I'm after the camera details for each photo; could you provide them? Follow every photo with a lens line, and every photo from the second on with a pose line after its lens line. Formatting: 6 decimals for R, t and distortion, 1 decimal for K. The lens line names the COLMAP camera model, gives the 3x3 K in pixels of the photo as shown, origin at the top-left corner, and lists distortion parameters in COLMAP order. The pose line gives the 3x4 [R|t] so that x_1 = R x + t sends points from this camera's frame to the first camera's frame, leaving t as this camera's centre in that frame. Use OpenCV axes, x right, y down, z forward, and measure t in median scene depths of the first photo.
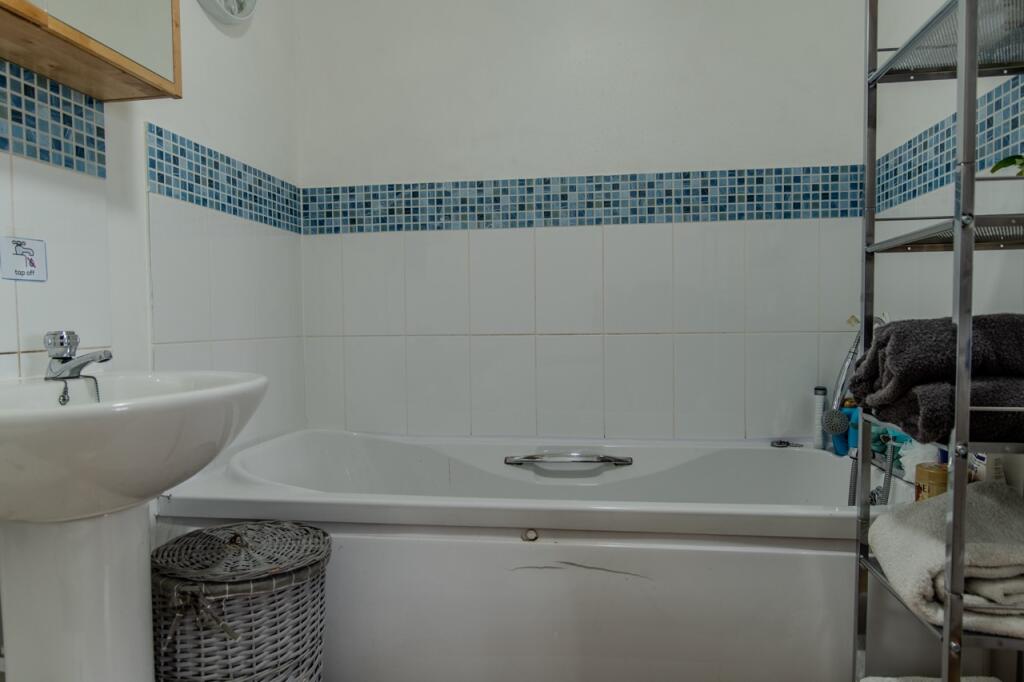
lens RADIAL K [[652.0, 0, 511.7], [0, 652.0, 340.4], [0, 0, 1]] dist [0.007246, -0.000590]
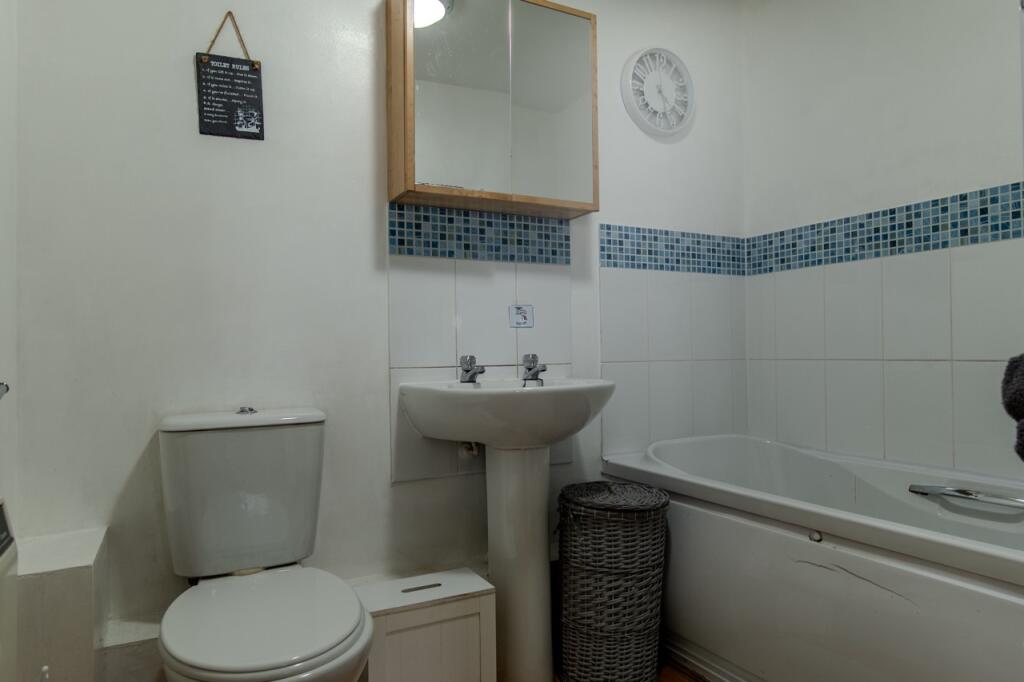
lens RADIAL K [[652.0, 0, 513.8], [0, 652.0, 343.2], [0, 0, 1]] dist [0.007246, -0.000590]
pose [[0.584684, -0.007226, -0.811229, 0.633466], [-0.017965, 0.999600, -0.021852, -0.003144], [0.811062, 0.027350, 0.584320, -0.098156]]
